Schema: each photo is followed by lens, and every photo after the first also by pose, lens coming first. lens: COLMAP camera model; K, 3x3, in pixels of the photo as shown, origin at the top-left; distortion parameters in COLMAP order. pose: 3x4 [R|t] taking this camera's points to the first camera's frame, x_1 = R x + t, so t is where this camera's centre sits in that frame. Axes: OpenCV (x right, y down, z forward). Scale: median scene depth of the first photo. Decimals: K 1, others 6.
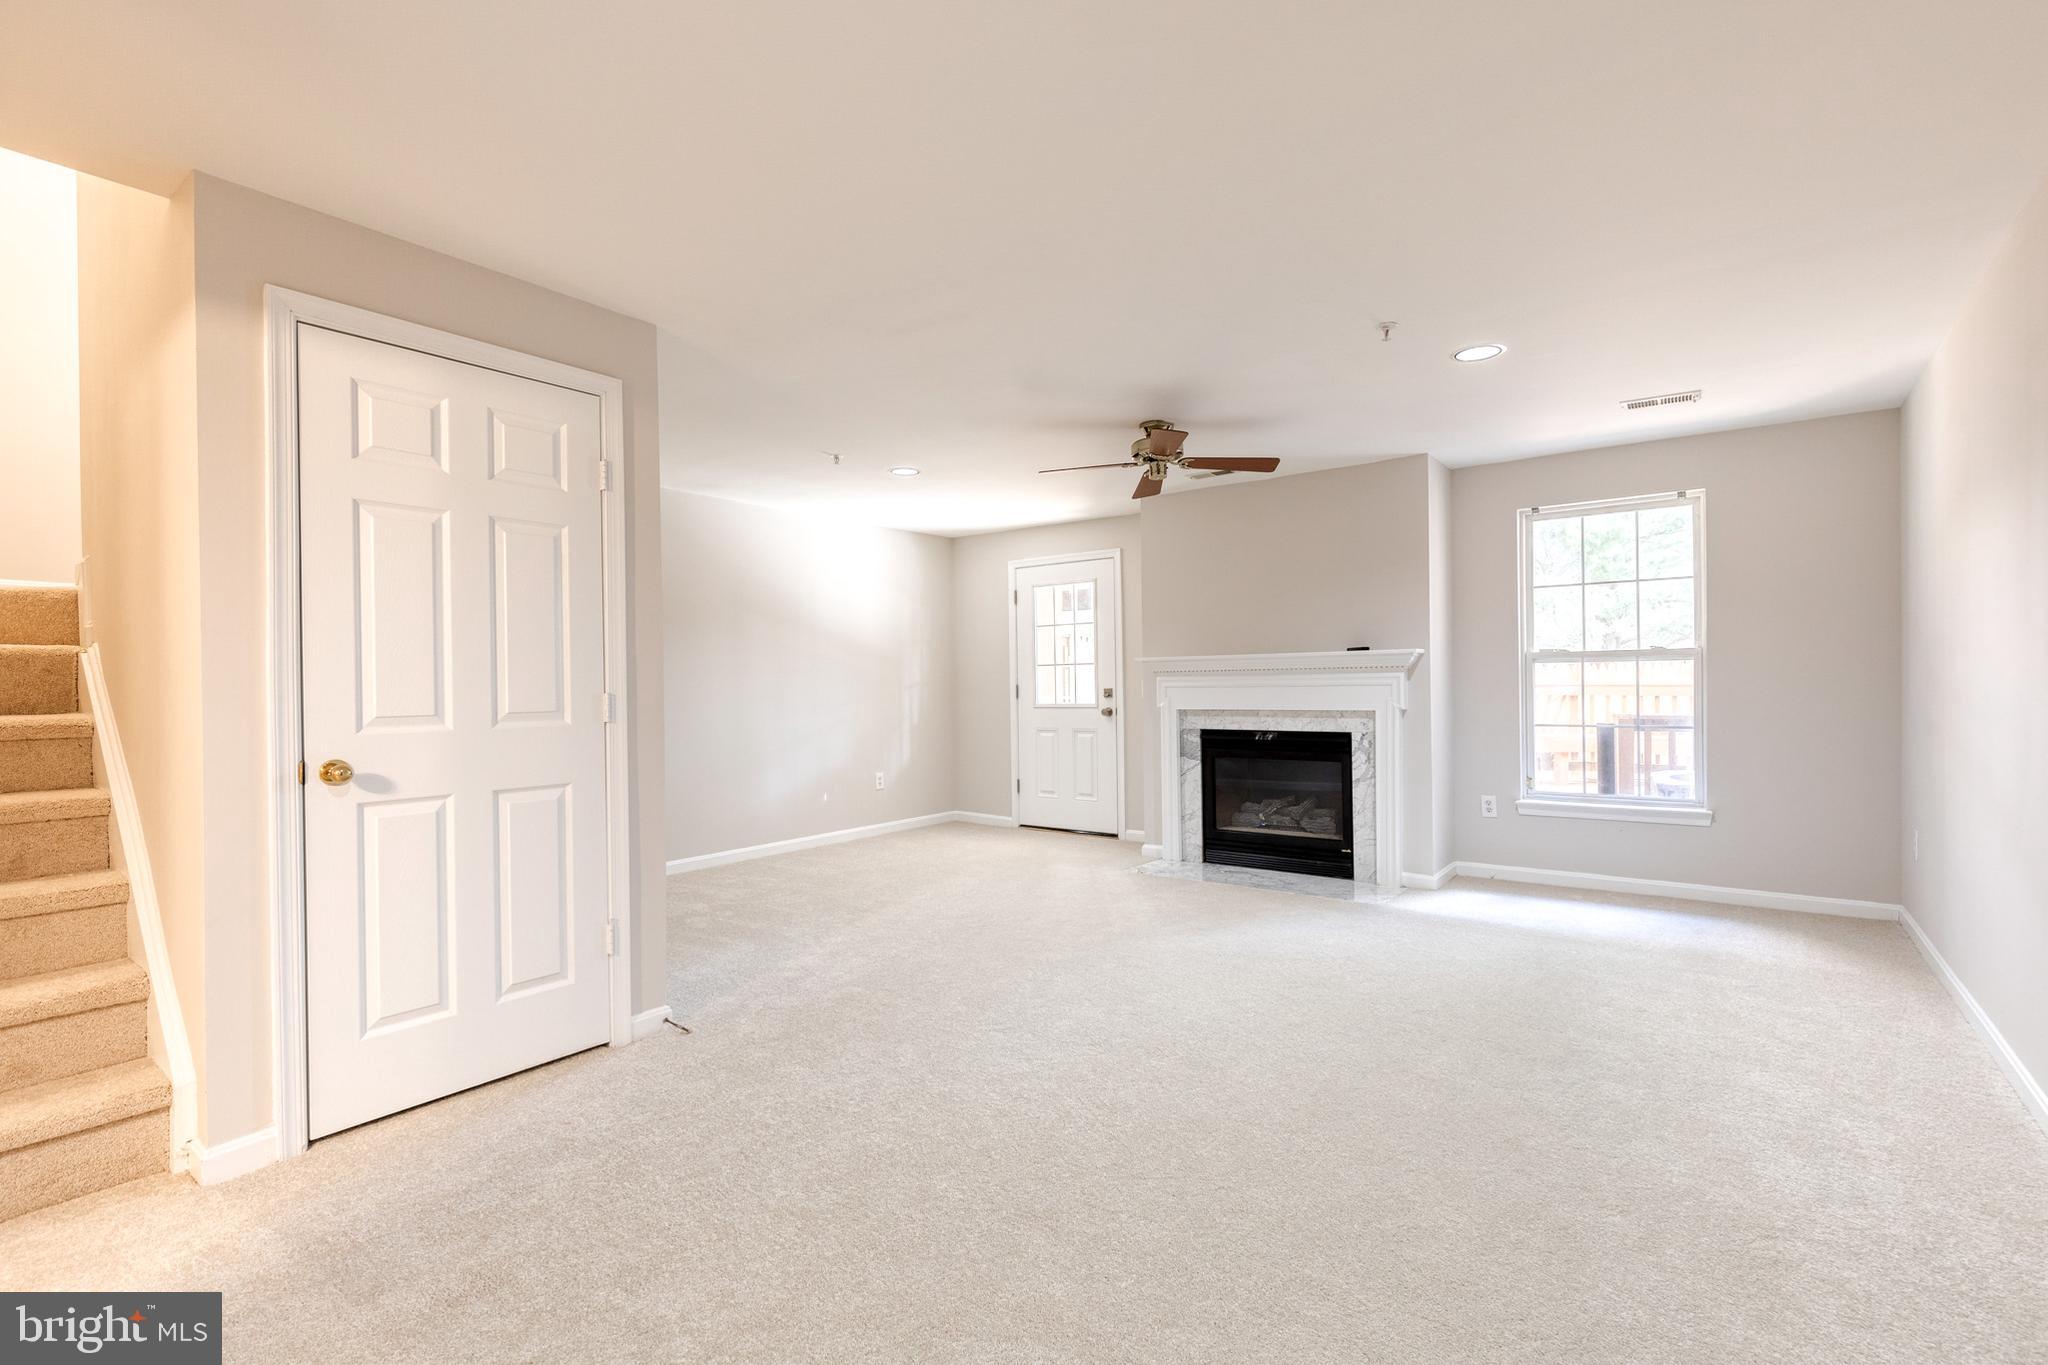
lens RADIAL K [[949.5, 0, 1055.1], [0, 949.5, 682.3], [0, 0, 1]] dist [0.003422, 0.000137]
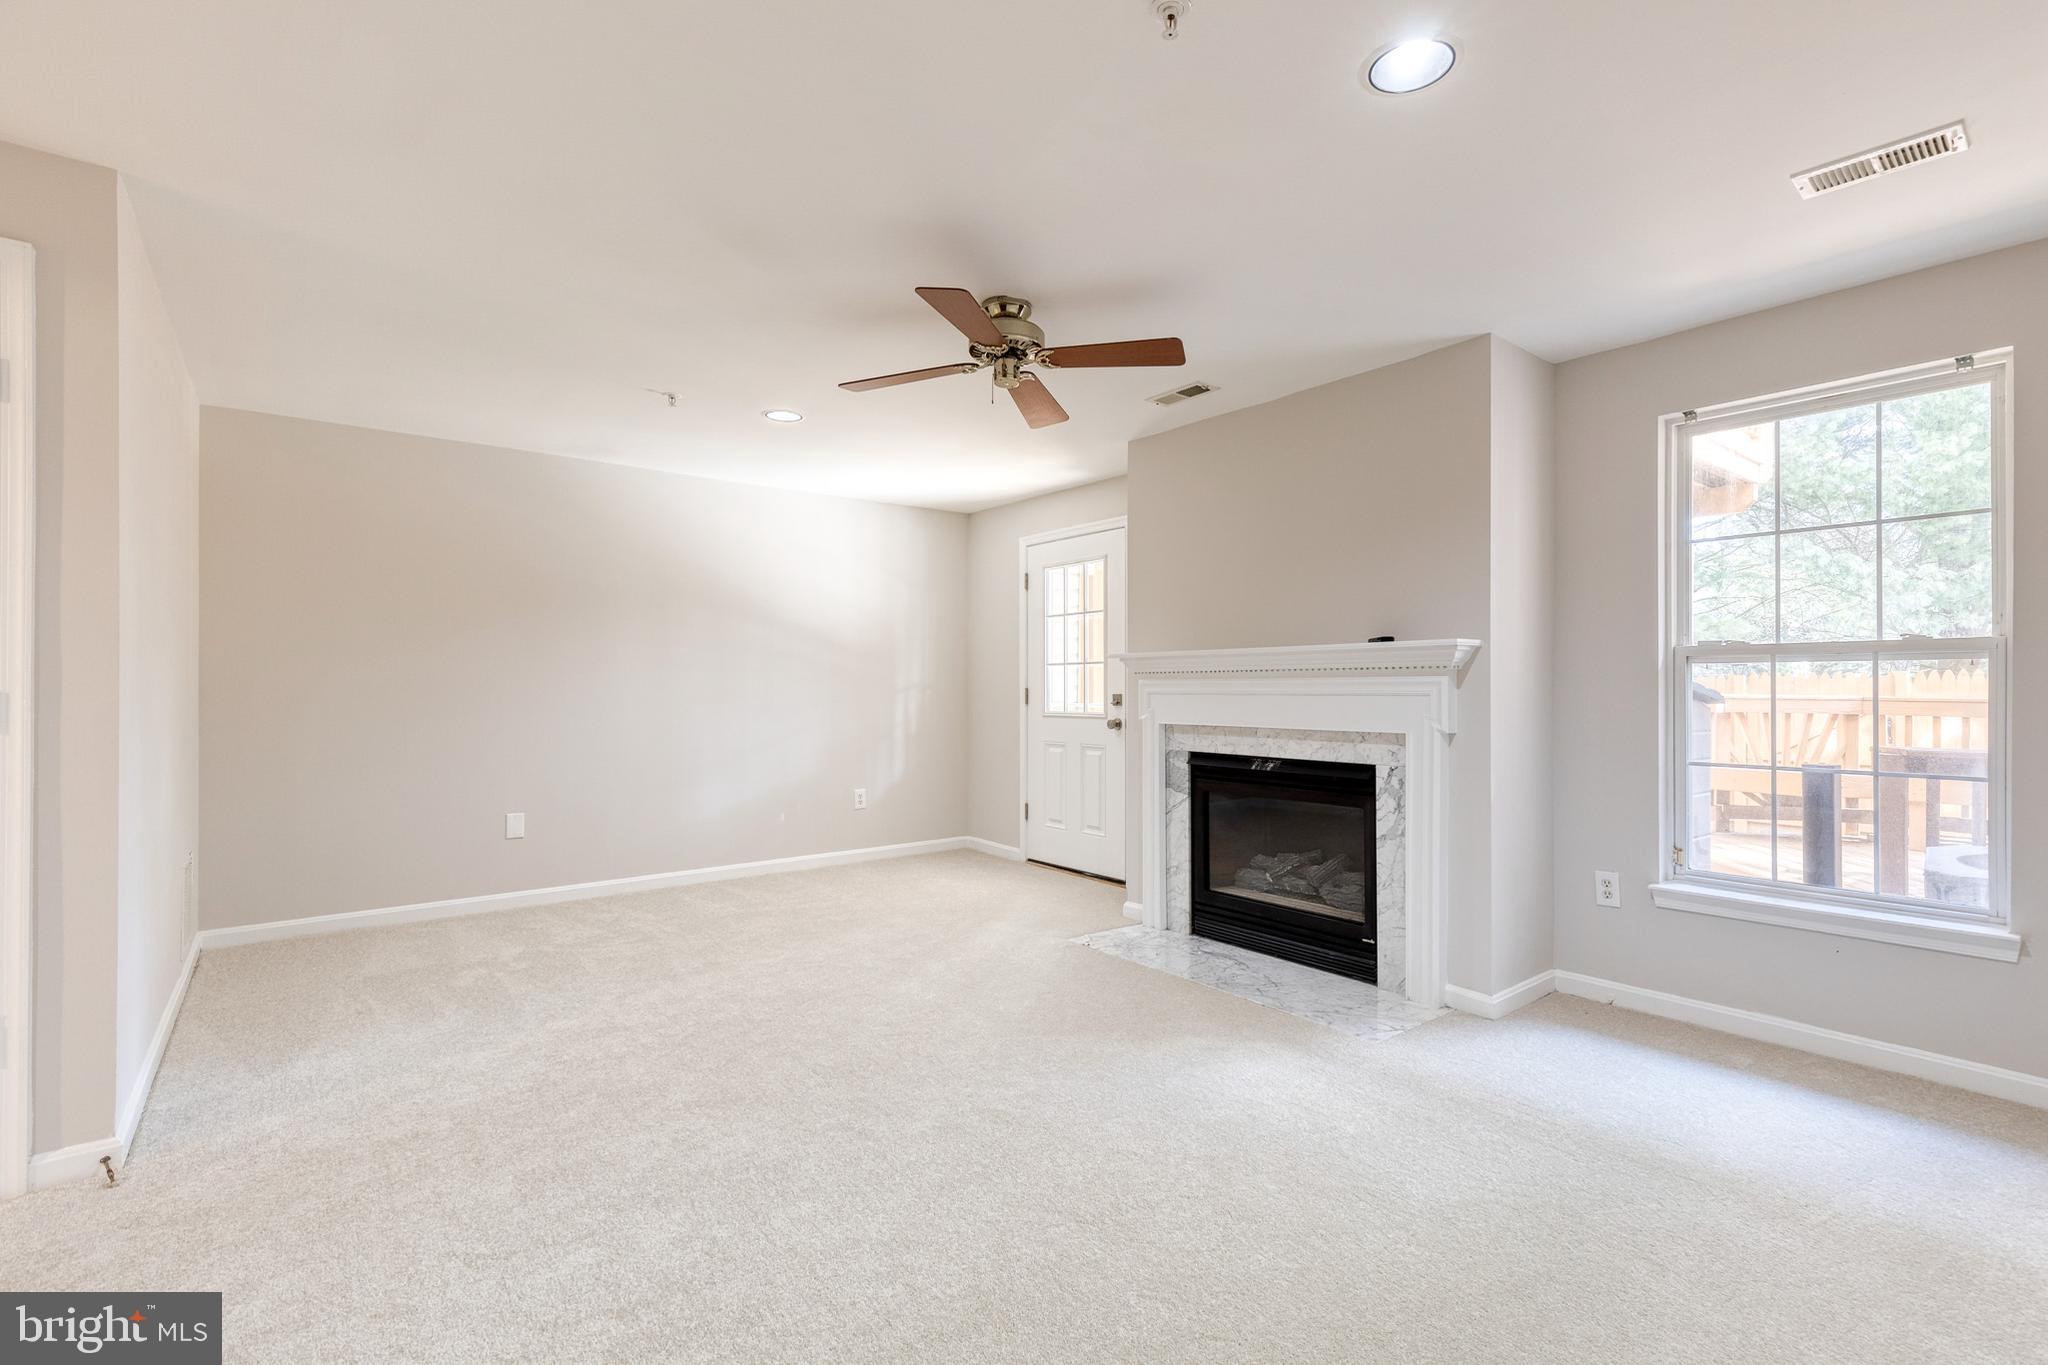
lens RADIAL K [[948.0, 0, 1047.3], [0, 948.0, 683.7], [0, 0, 1]] dist [0.004390, -0.000766]
pose [[0.967026, 0.012258, -0.254381, 0.246622], [-0.012693, 0.999919, -0.000067, -0.001574], [0.254360, 0.003294, 0.967104, 0.282726]]
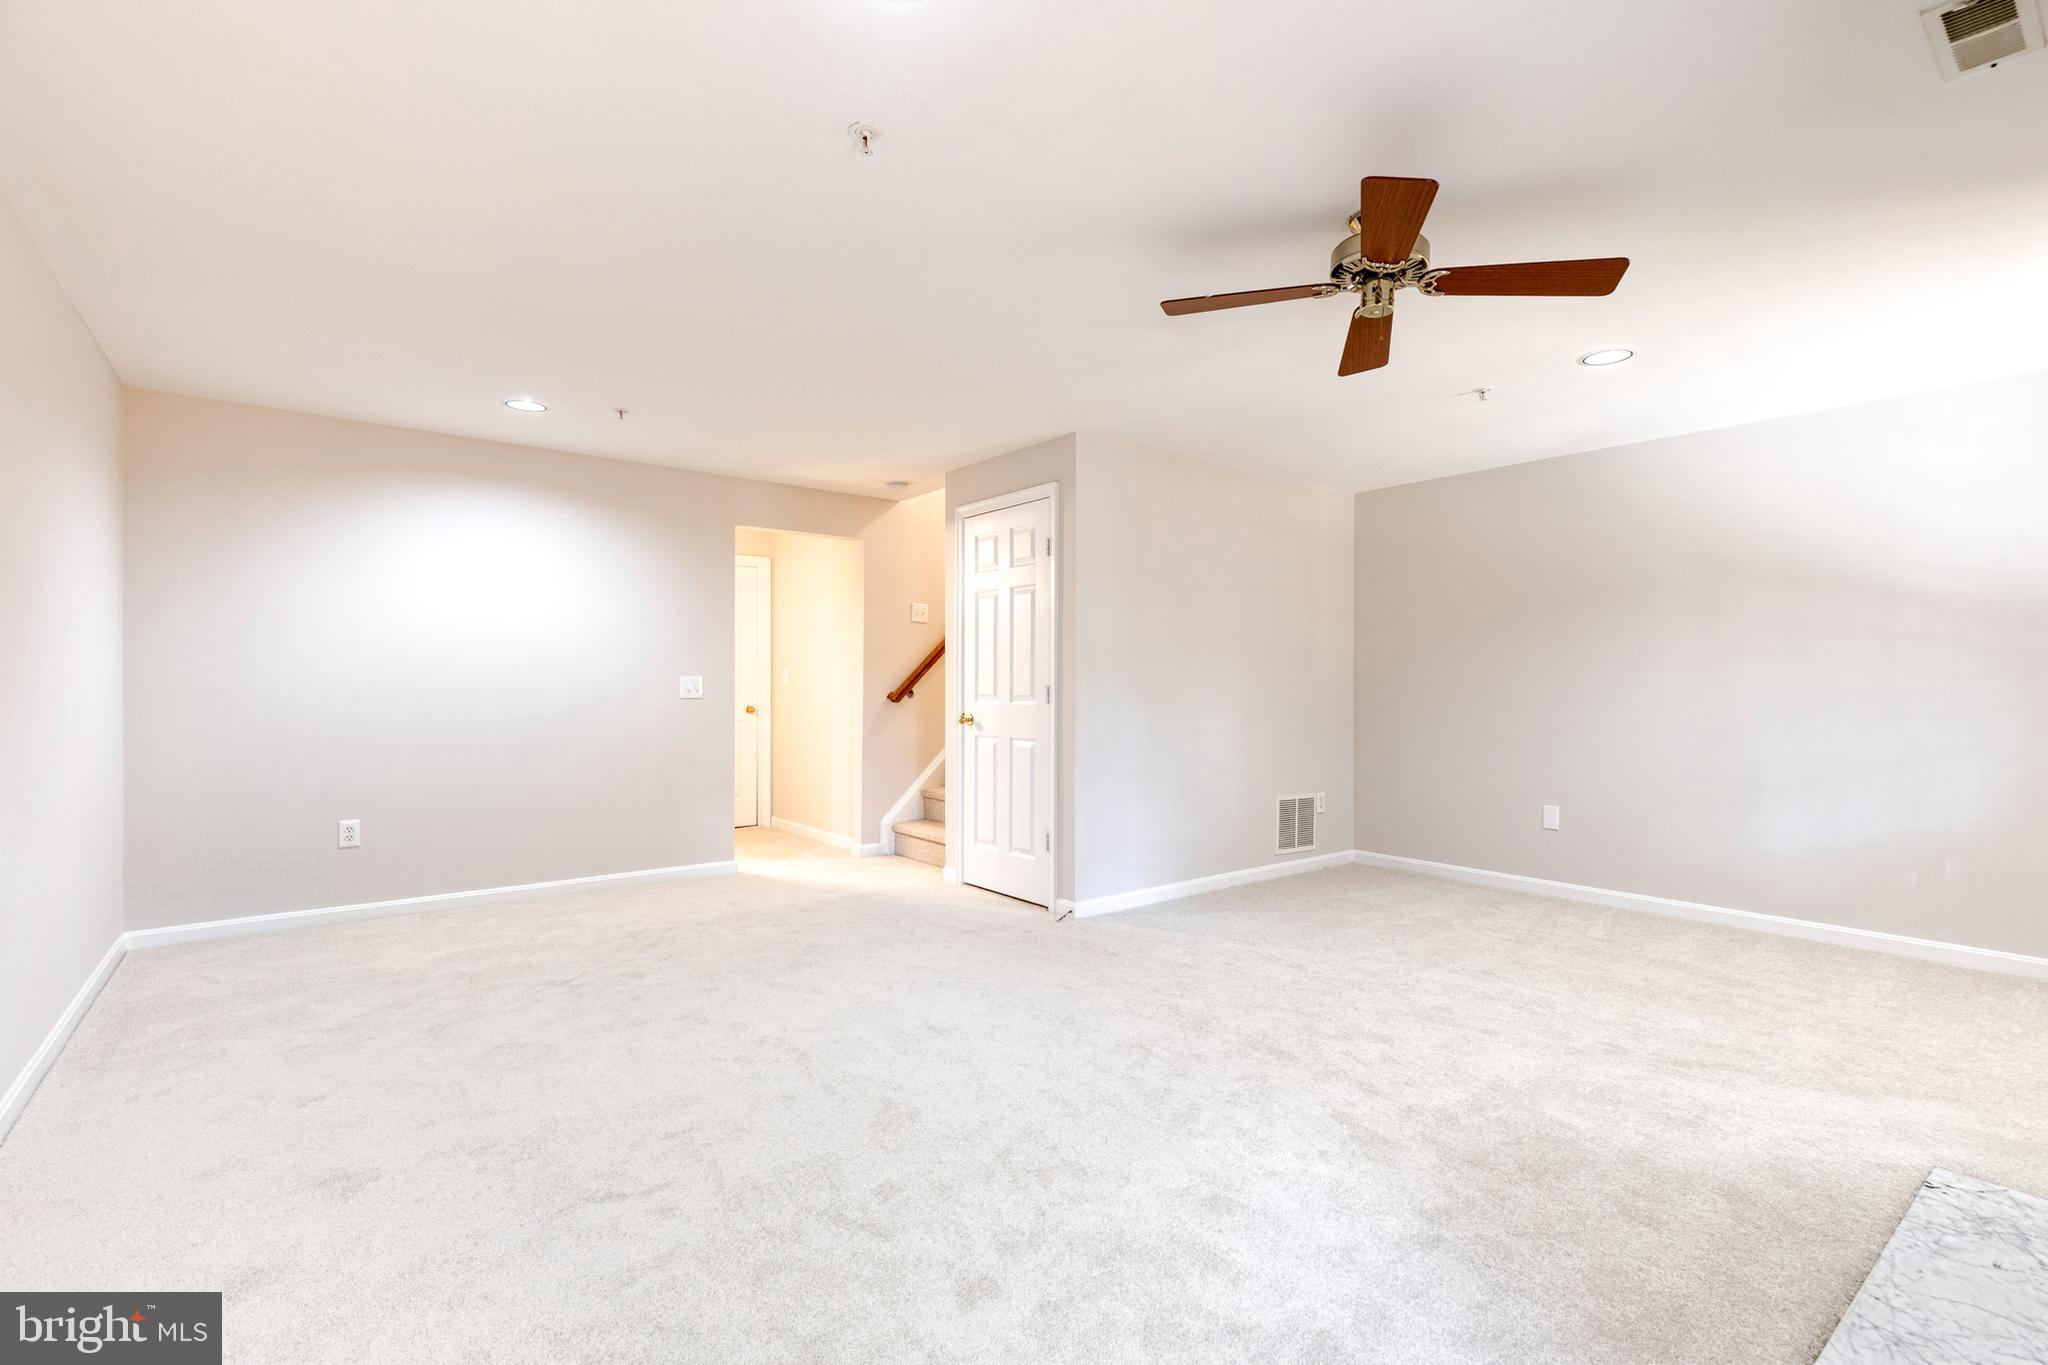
lens RADIAL K [[949.5, 0, 1055.1], [0, 949.5, 682.3], [0, 0, 1]] dist [0.003422, 0.000137]
pose [[-0.276306, 0.010384, -0.961014, 0.559098], [0.000707, 0.999944, 0.010601, -0.005649], [0.961070, 0.002250, -0.276298, 0.778519]]
